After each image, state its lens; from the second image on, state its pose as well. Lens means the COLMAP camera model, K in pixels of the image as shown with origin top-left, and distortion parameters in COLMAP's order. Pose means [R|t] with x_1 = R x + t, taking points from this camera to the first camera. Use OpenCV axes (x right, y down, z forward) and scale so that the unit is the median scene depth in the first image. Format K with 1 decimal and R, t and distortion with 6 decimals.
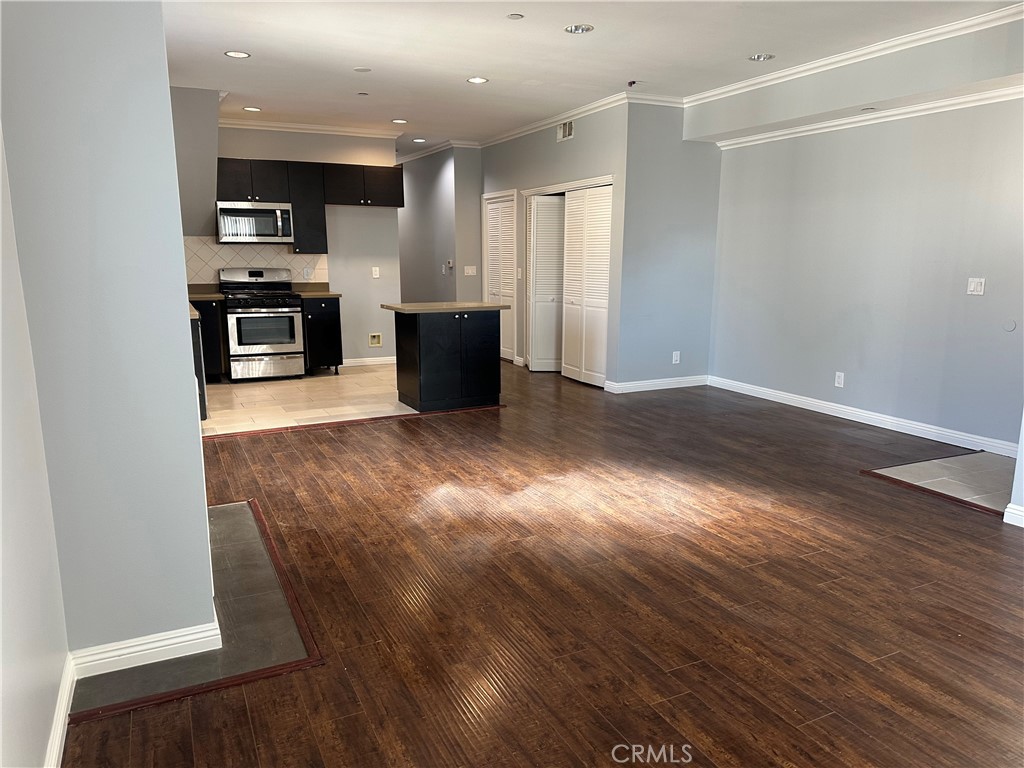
lens RADIAL K [[715.3, 0, 512.9], [0, 715.3, 381.2], [0, 0, 1]] dist [0.095768, -0.128888]
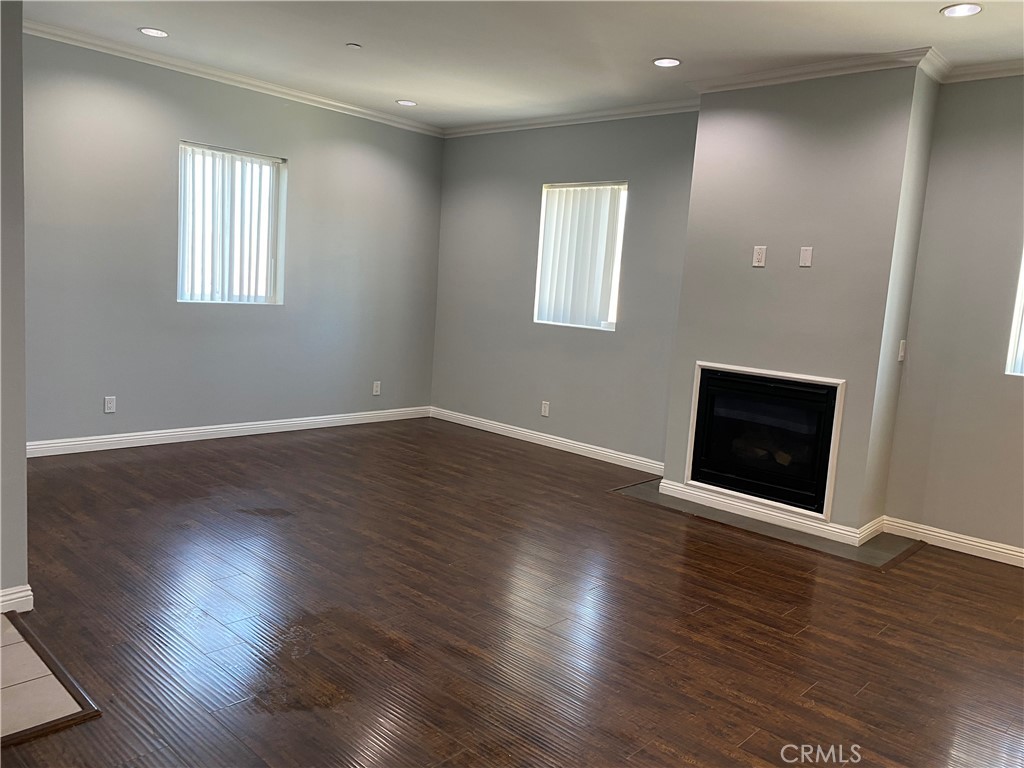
lens RADIAL K [[781.6, 0, 517.7], [0, 781.6, 372.0], [0, 0, 1]] dist [0.042988, -0.009217]
pose [[-0.931197, -0.020096, -0.363963, 0.244773], [-0.129096, 0.951946, 0.277729, -0.161299], [0.340892, 0.305606, -0.889043, 0.875939]]
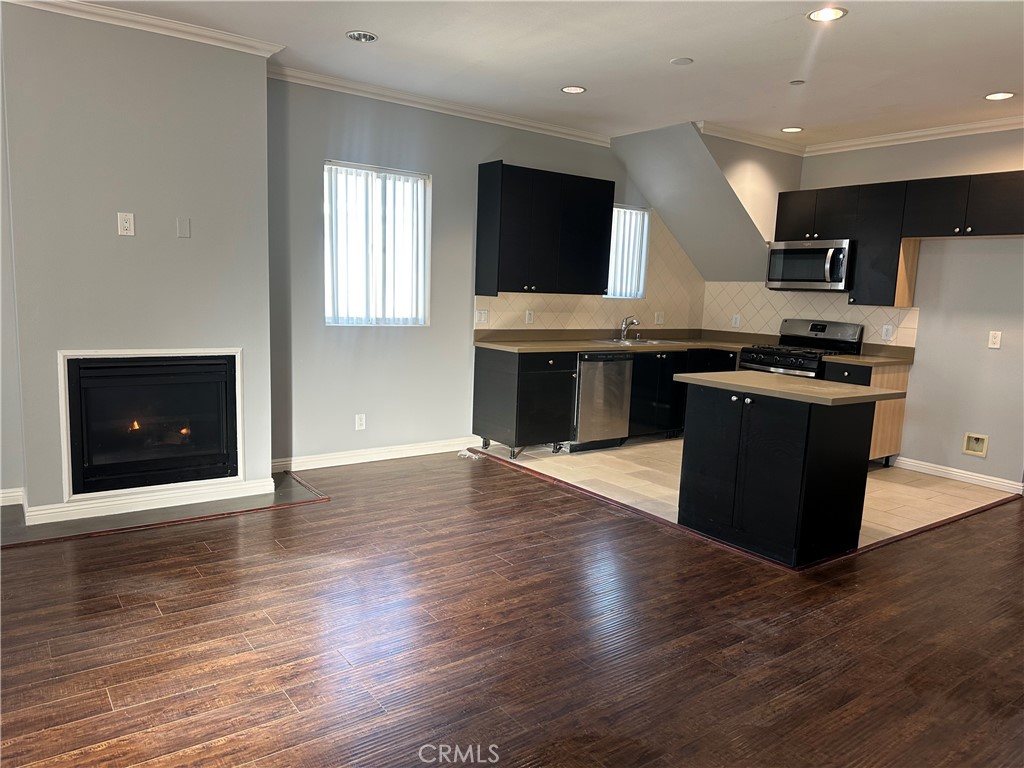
lens RADIAL K [[715.3, 0, 512.9], [0, 715.3, 381.2], [0, 0, 1]] dist [0.095768, -0.128888]
pose [[0.164275, 0.136322, -0.976949, 0.406049], [-0.212600, 0.972021, 0.099886, -0.100670], [0.963231, 0.191291, 0.188661, 0.538906]]
